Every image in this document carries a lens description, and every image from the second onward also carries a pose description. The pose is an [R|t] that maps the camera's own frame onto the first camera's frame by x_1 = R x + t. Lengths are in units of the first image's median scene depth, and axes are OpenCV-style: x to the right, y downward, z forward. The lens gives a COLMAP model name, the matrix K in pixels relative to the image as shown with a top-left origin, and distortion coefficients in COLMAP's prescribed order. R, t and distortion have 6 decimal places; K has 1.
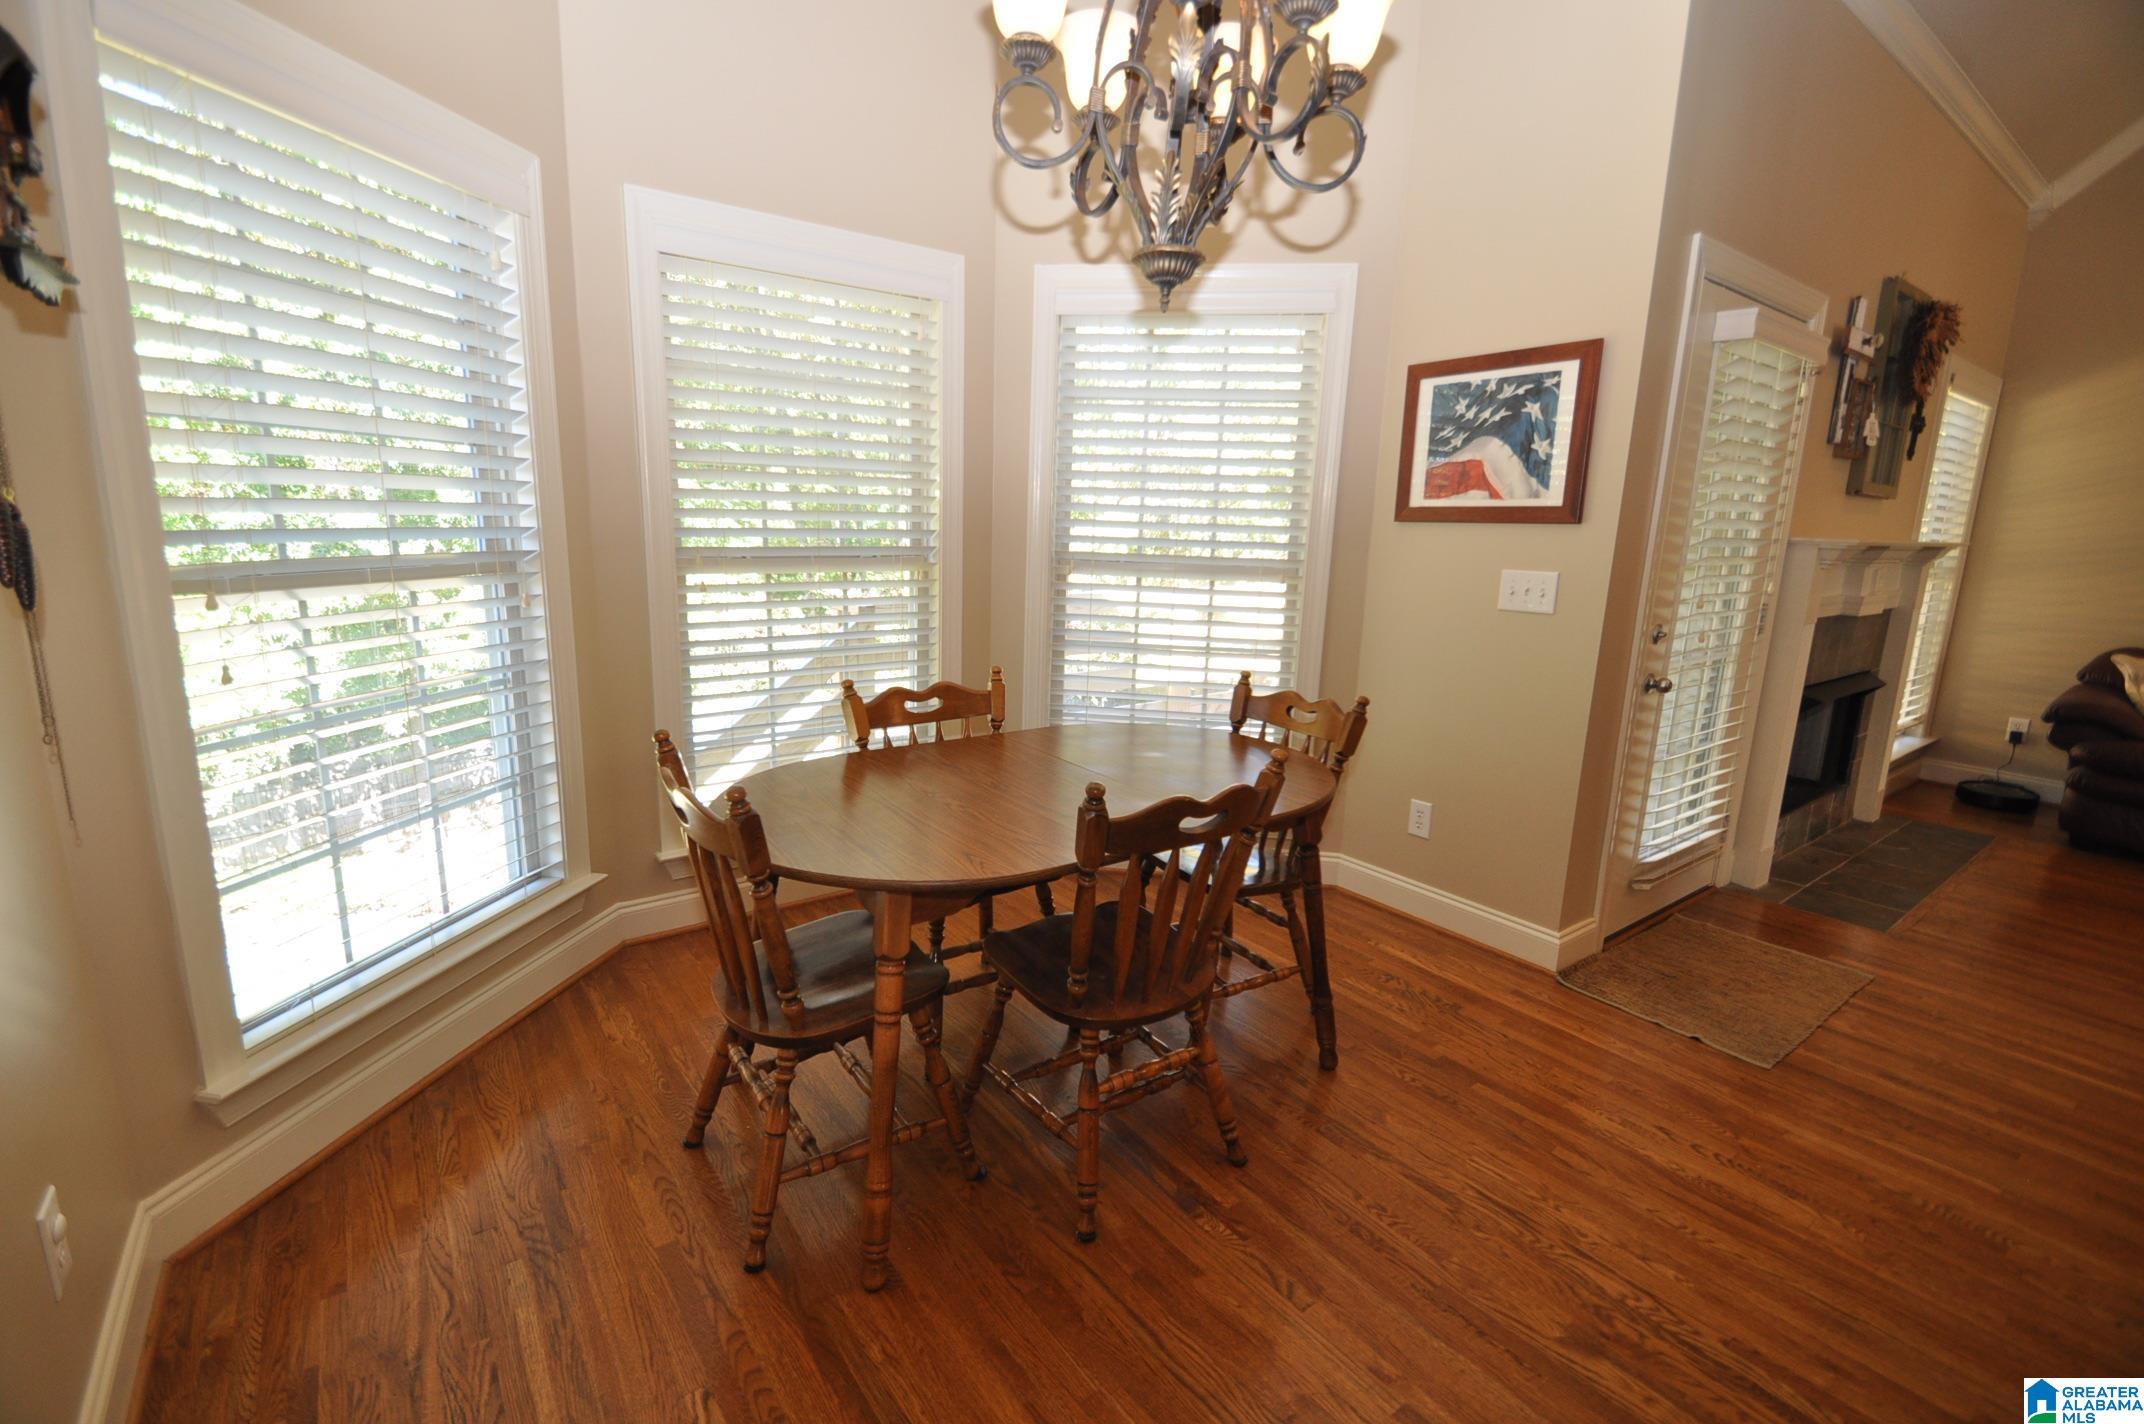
lens RADIAL K [[928.2, 0, 1043.6], [0, 928.2, 711.1], [0, 0, 1]] dist [-0.000701, -0.006306]
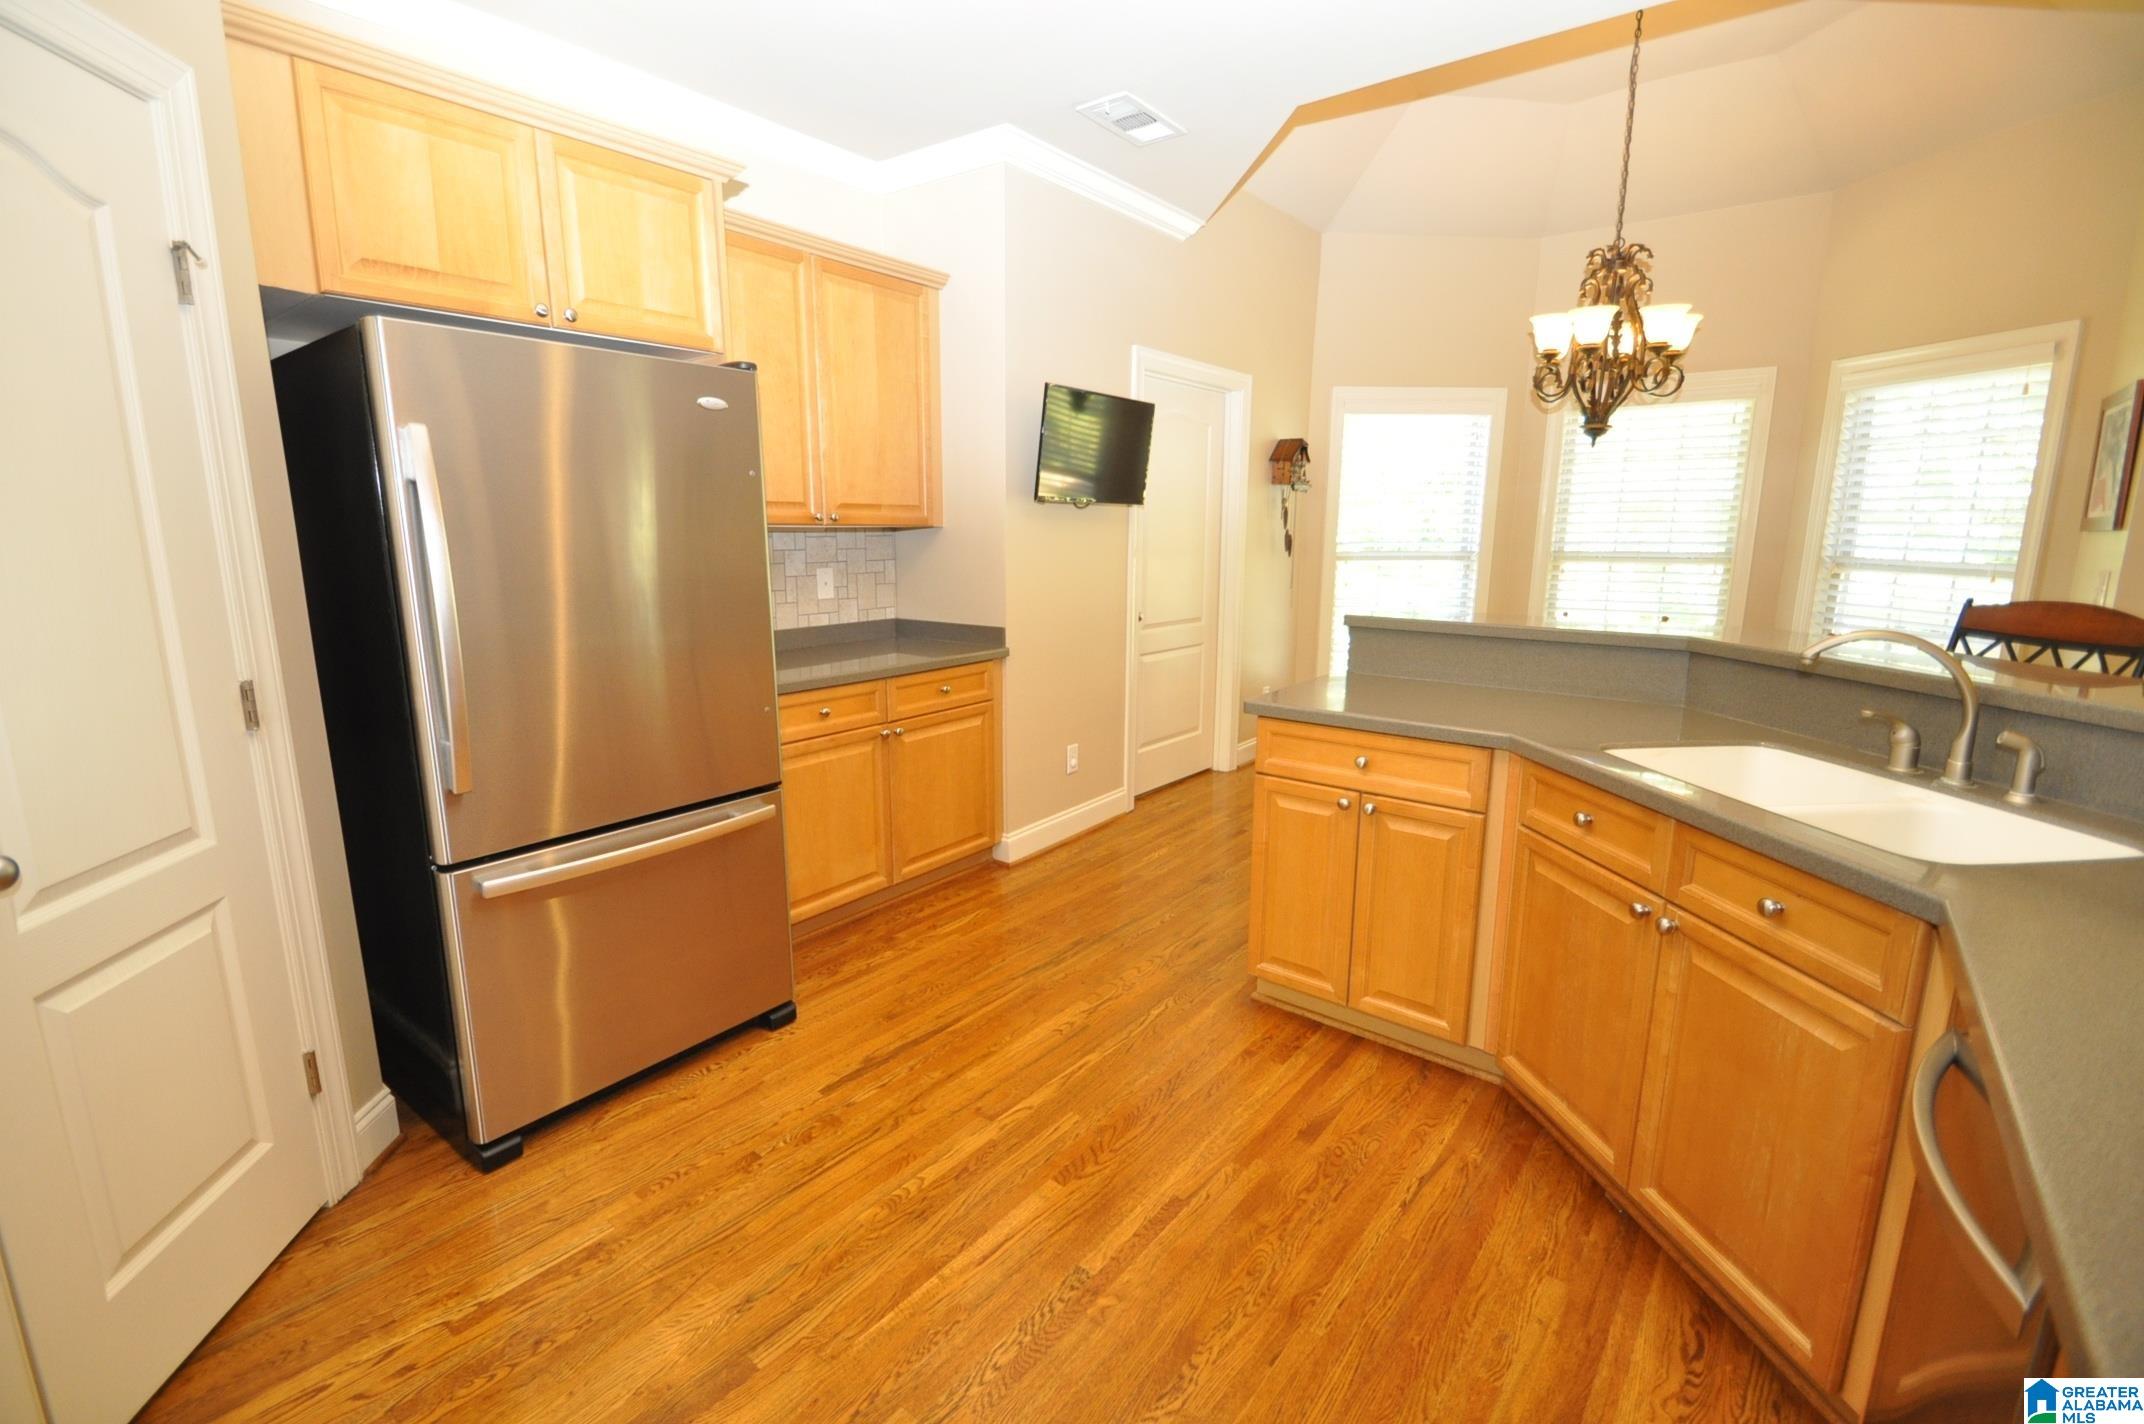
lens RADIAL K [[932.7, 0, 1043.5], [0, 932.7, 712.7], [0, 0, 1]] dist [0.021308, -0.019901]
pose [[0.265083, 0.162982, -0.950351, 0.962631], [-0.192796, 0.974667, 0.113375, 0.110310], [0.944754, 0.153170, 0.289790, -0.430639]]
